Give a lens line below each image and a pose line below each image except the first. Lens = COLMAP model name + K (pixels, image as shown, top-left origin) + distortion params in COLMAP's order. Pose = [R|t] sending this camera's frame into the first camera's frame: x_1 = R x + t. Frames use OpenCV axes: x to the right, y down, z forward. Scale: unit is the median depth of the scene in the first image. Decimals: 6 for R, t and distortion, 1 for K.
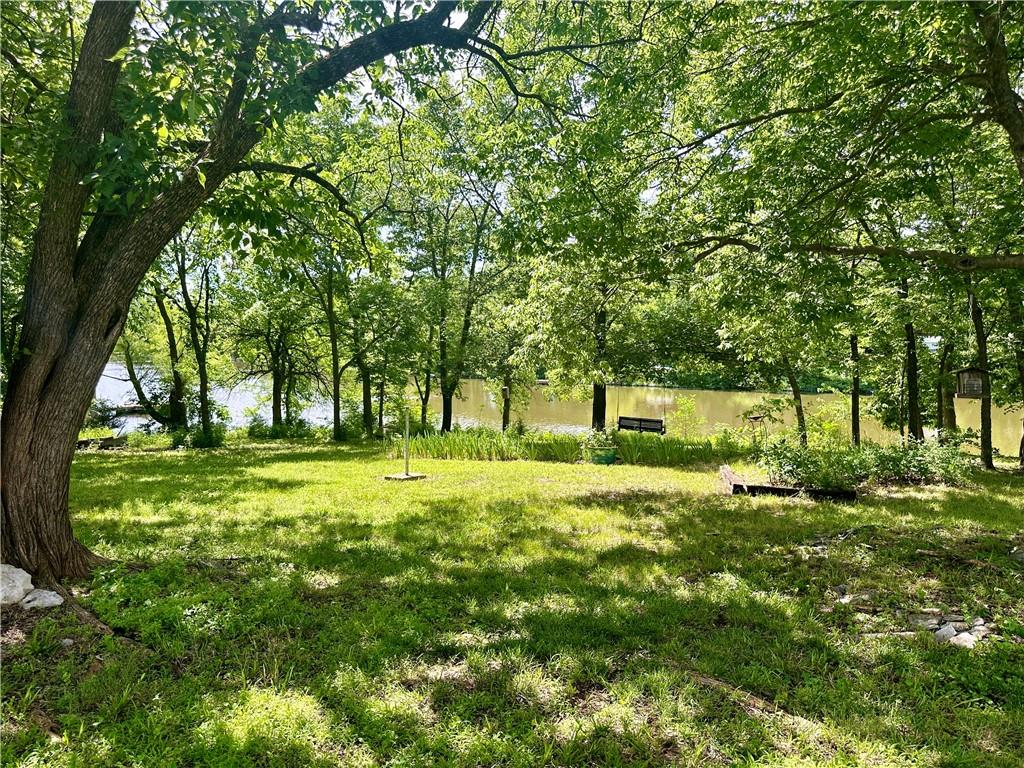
lens RADIAL K [[722.5, 0, 505.2], [0, 722.5, 384.4], [0, 0, 1]] dist [0.041030, -0.052071]
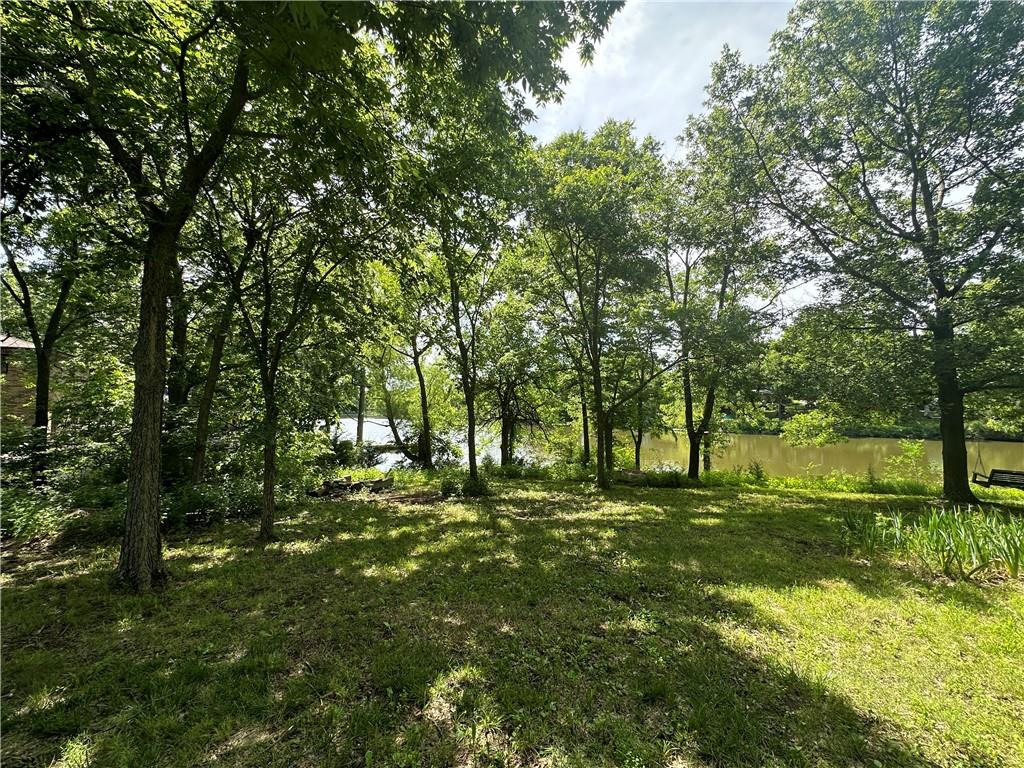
lens RADIAL K [[412.5, 0, 511.3], [0, 412.5, 385.0], [0, 0, 1]] dist [-0.001615, 0.000922]
pose [[0.986290, -0.016816, -0.164160, -0.572222], [-0.001429, 0.993887, -0.110394, 0.008560], [0.165013, 0.109115, 0.980237, 0.974633]]
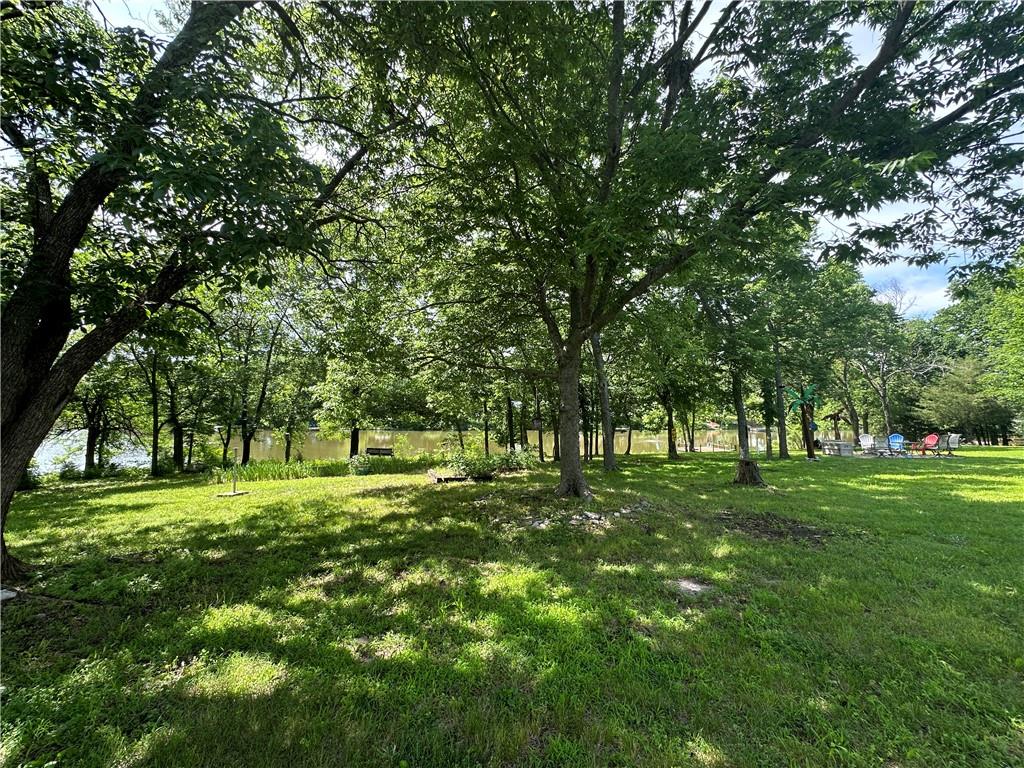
lens RADIAL K [[412.5, 0, 510.1], [0, 412.5, 385.2], [0, 0, 1]] dist [-0.001615, 0.000922]
pose [[0.869247, 0.019556, 0.493991, -0.071929], [0.031168, 0.995062, -0.094237, -0.002062], [-0.493394, 0.097312, 0.864345, -0.091492]]
